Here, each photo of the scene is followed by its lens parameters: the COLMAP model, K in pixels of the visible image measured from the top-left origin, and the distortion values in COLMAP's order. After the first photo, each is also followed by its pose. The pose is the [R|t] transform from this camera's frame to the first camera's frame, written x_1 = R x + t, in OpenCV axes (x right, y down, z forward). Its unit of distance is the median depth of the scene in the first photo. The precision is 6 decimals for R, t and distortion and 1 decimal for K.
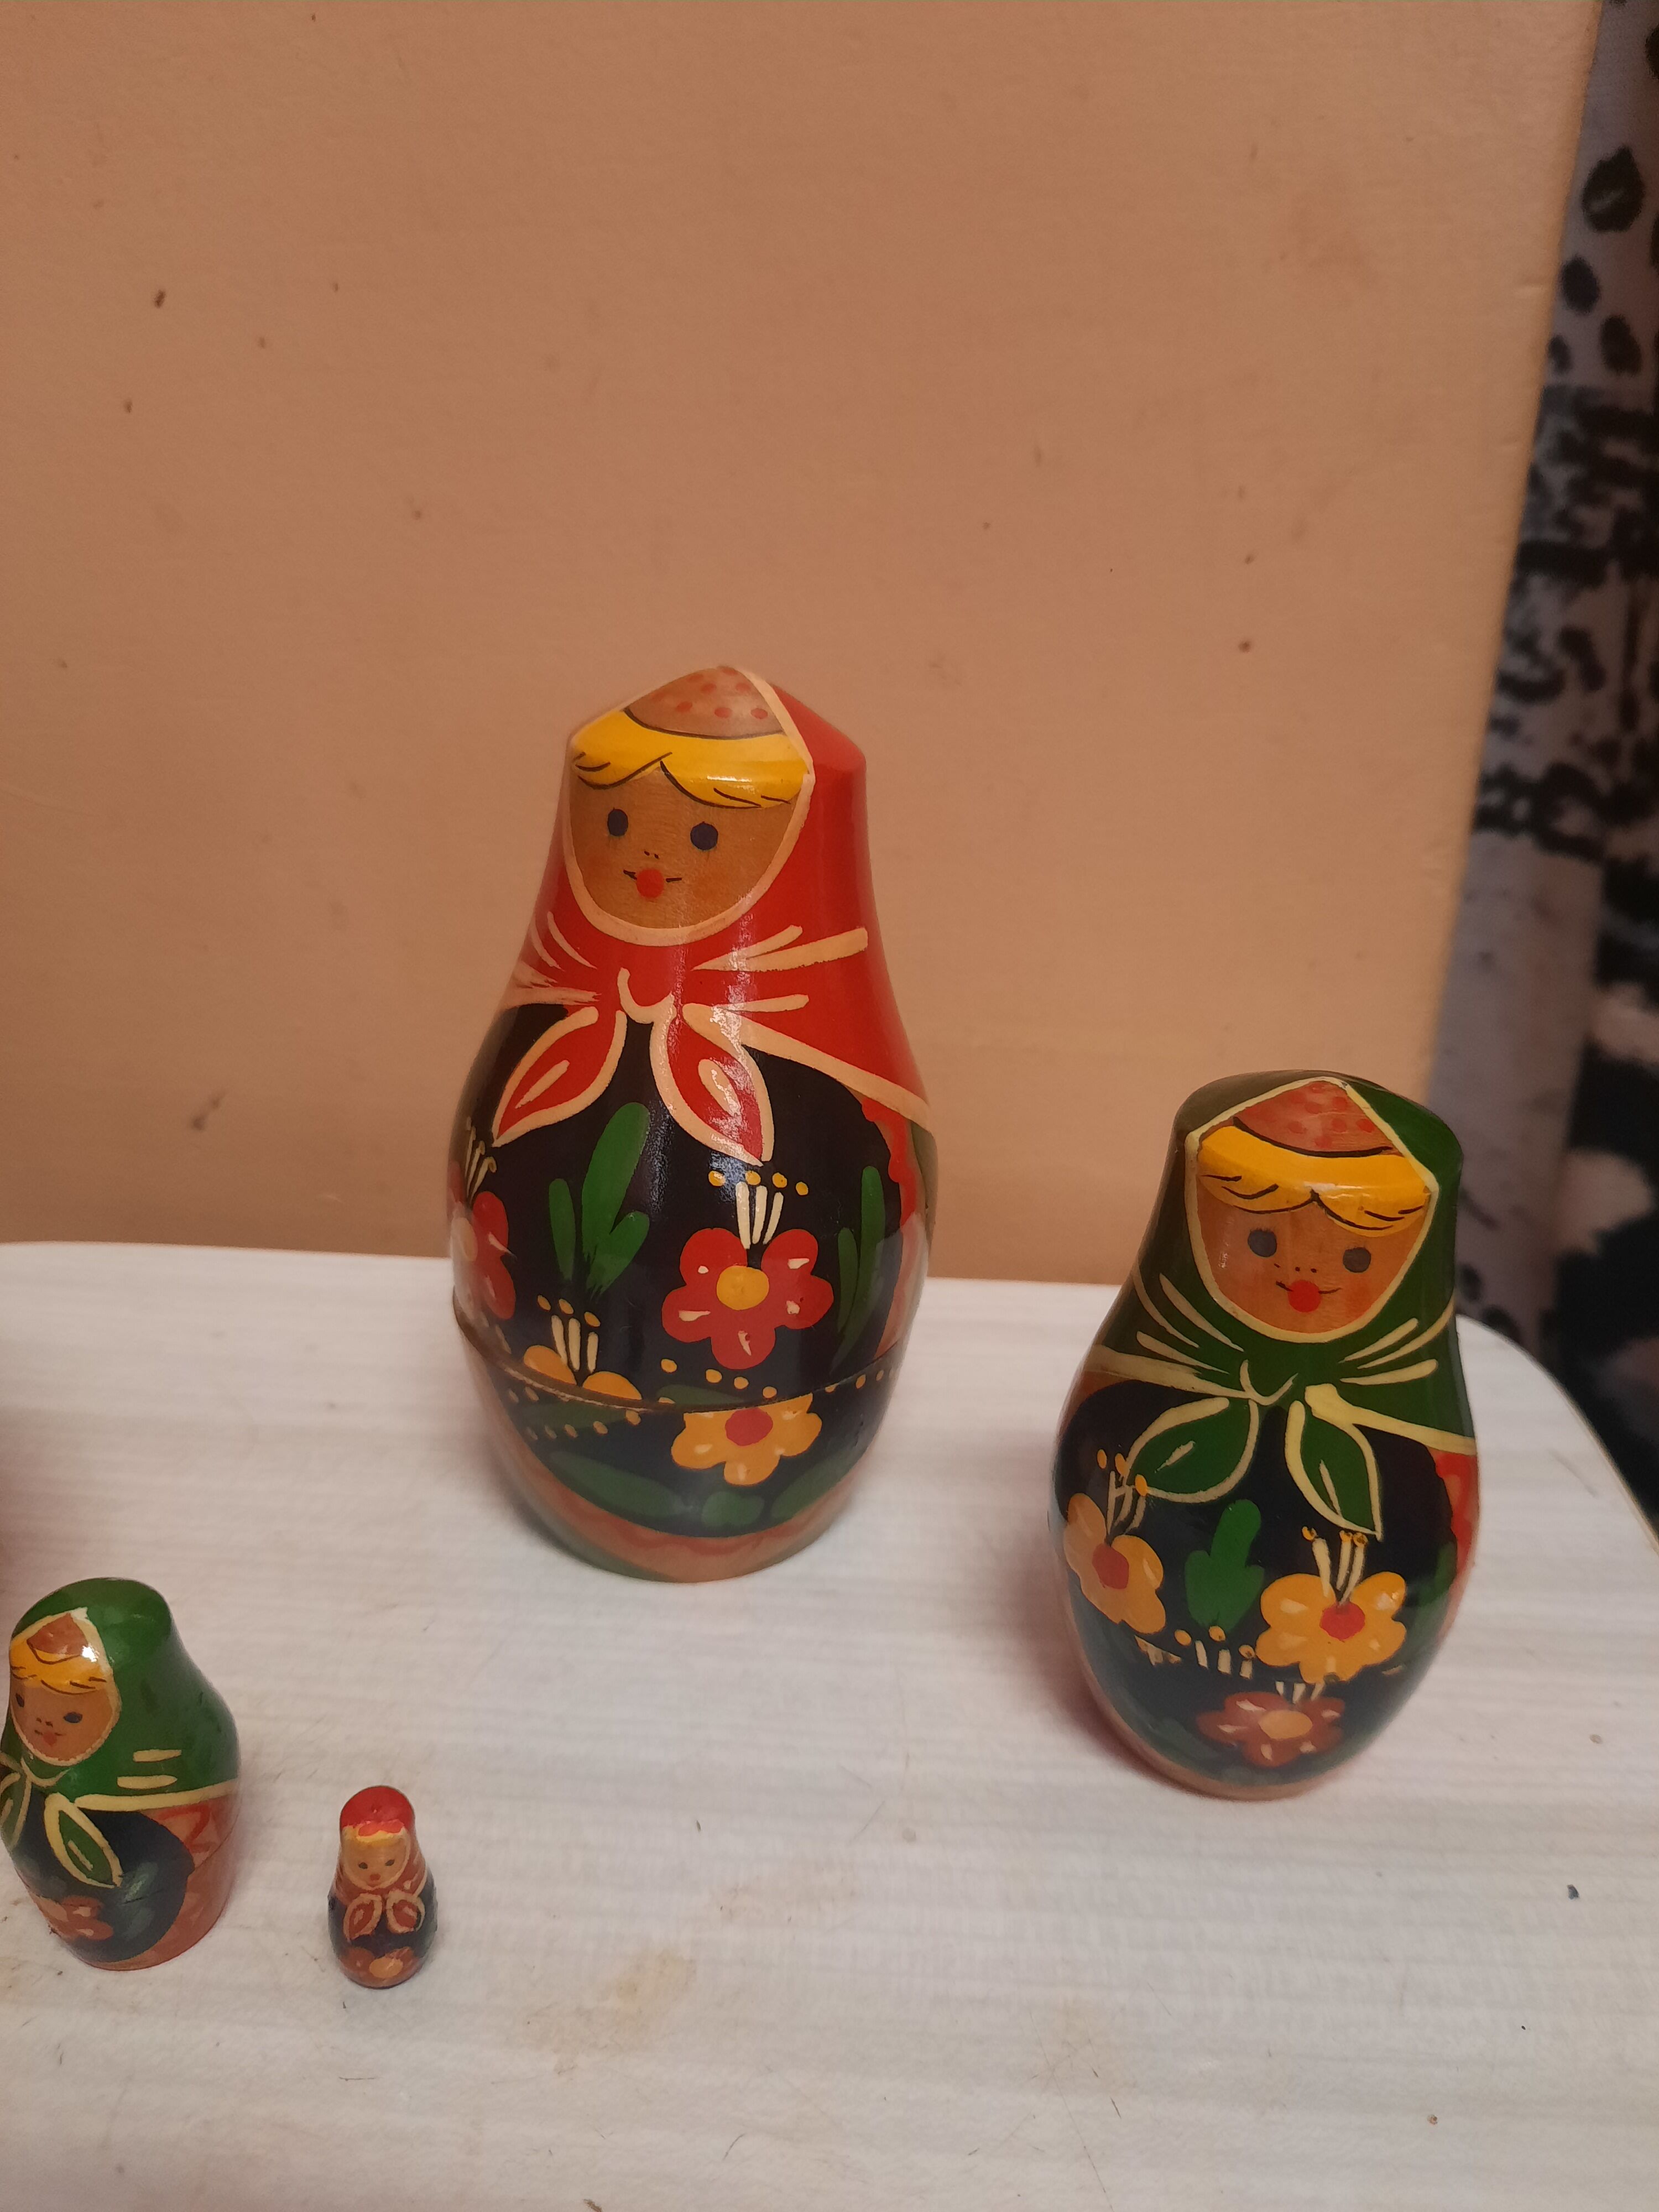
lens RADIAL K [[1623.2, 0, 802.2], [0, 1623.2, 1117.0], [0, 0, 1]] dist [-0.006574, -0.010461]
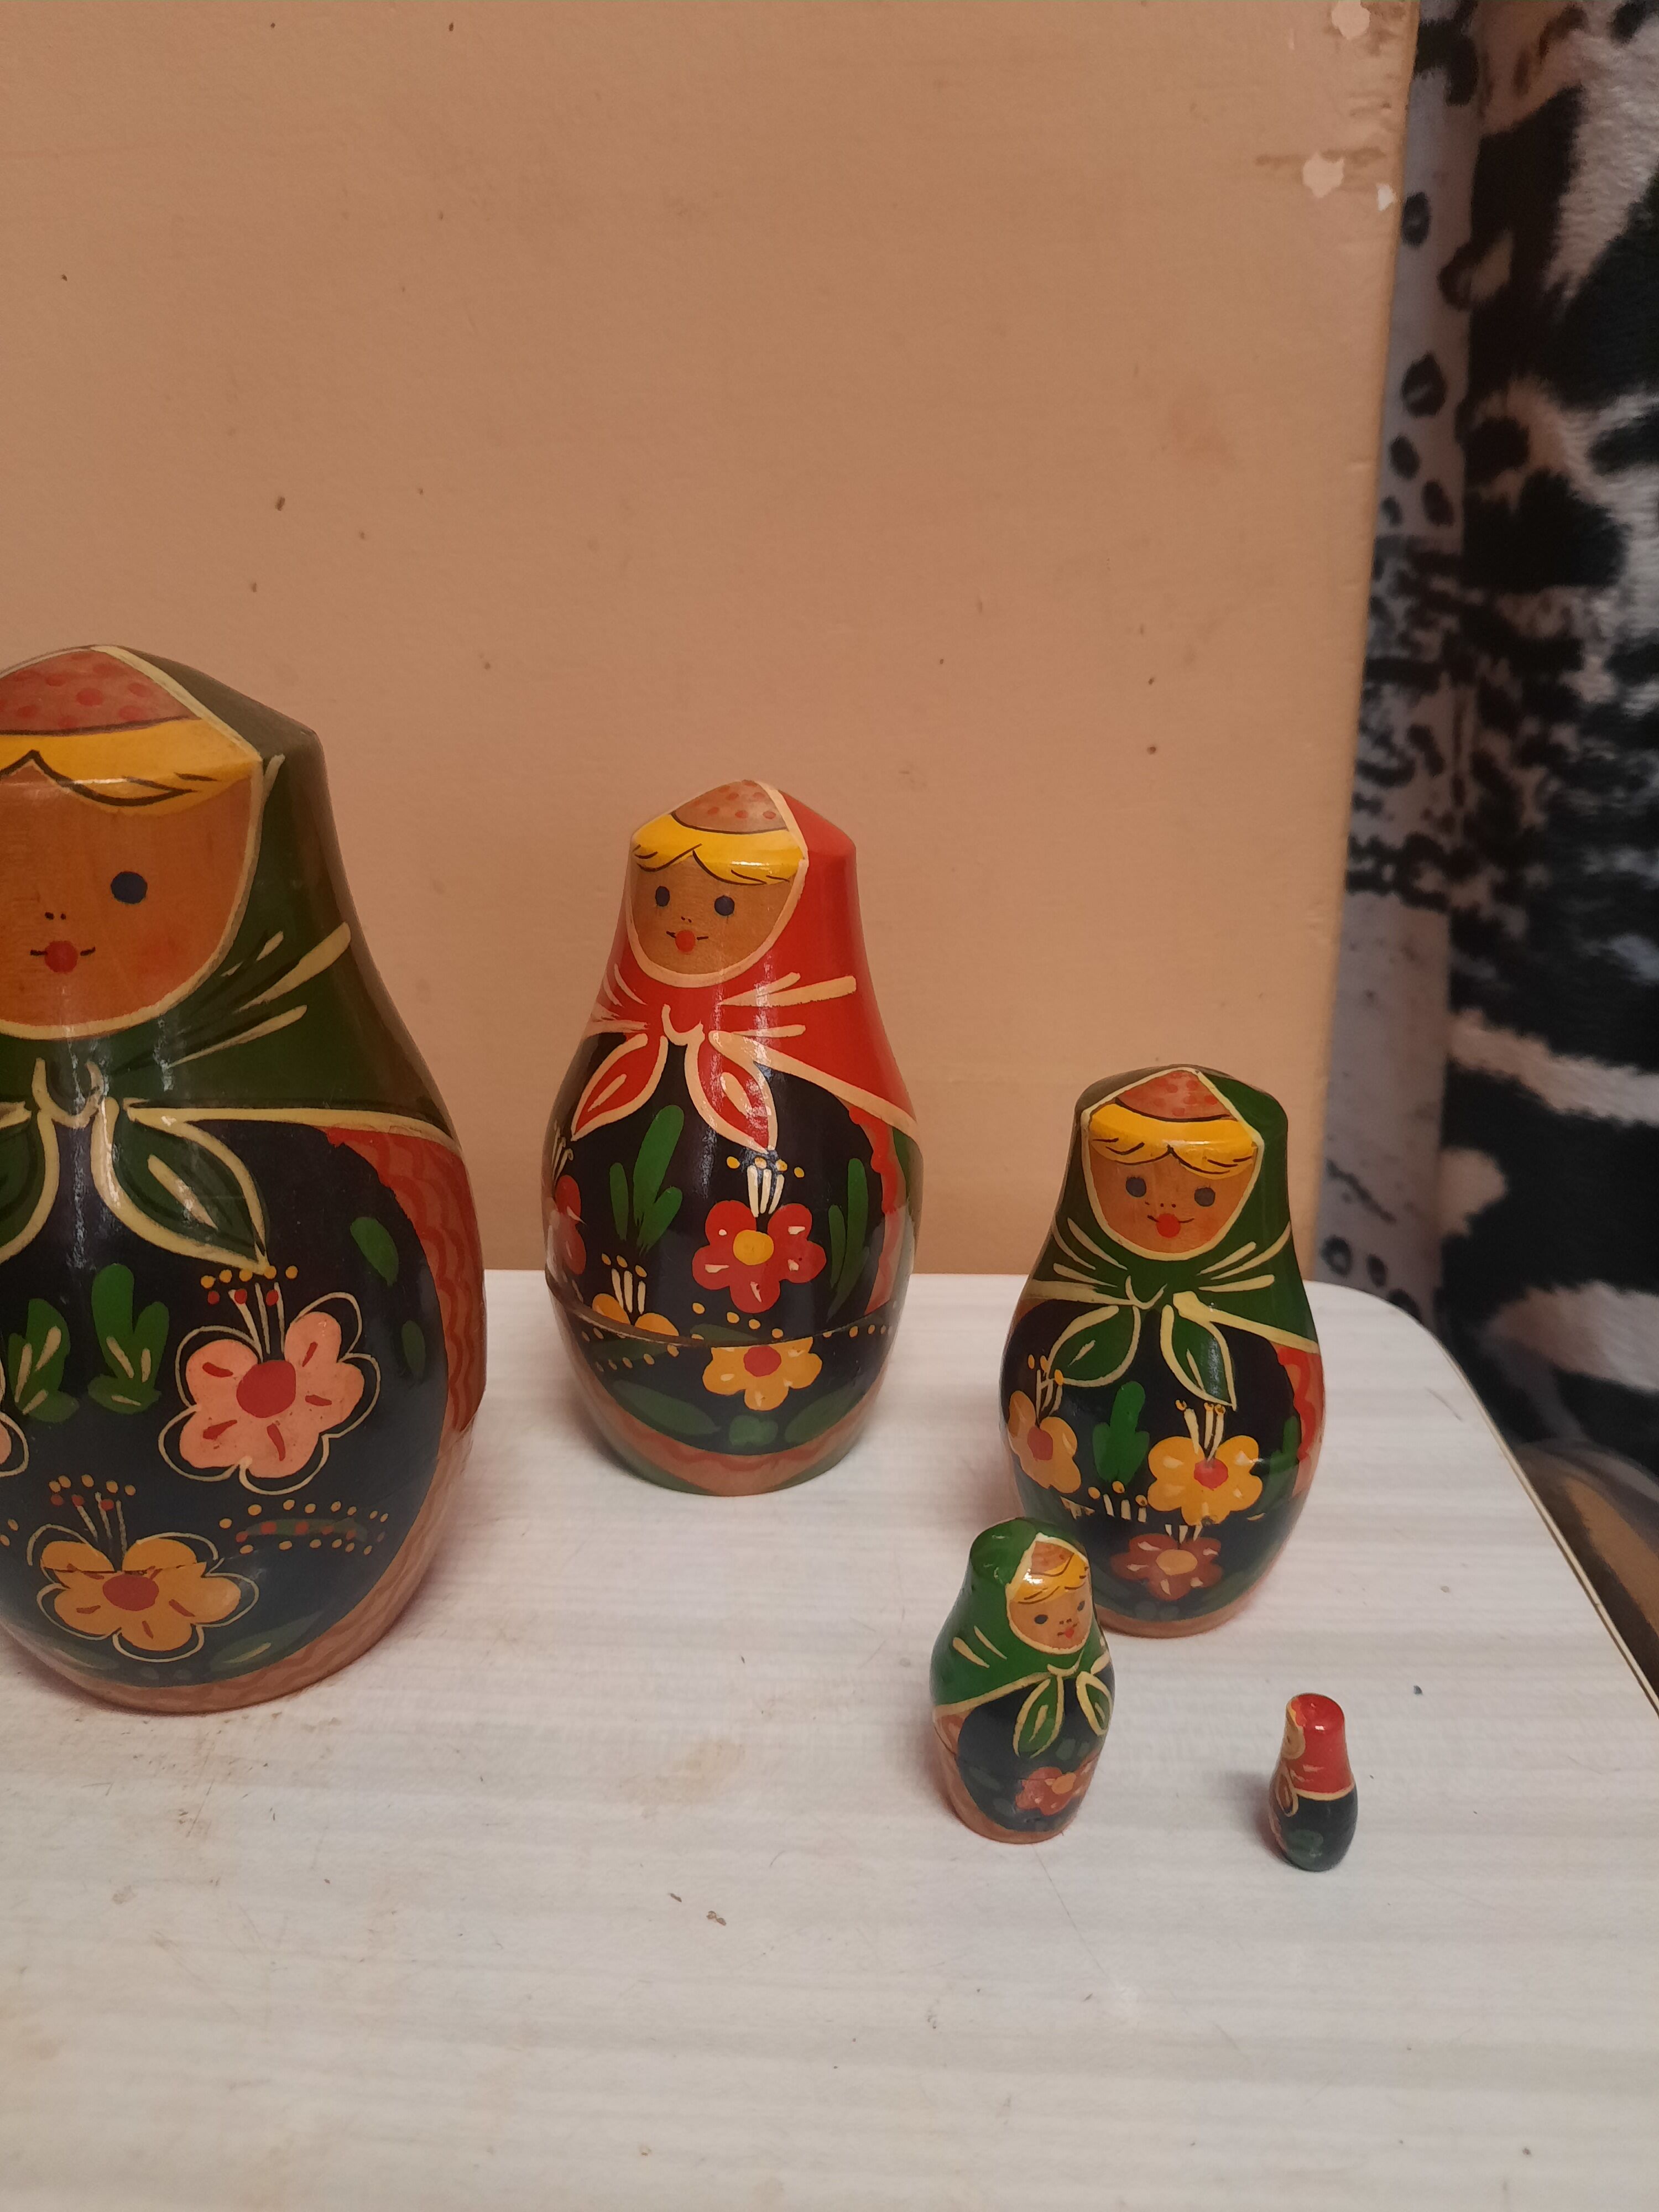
lens RADIAL K [[1607.5, 0, 806.4], [0, 1607.5, 1107.1], [0, 0, 1]] dist [0.007000, 0.002596]
pose [[0.999500, -0.027319, -0.015938, 0.029729], [0.026208, 0.997463, -0.066187, 0.086056], [0.017706, 0.065736, 0.997680, -0.323059]]
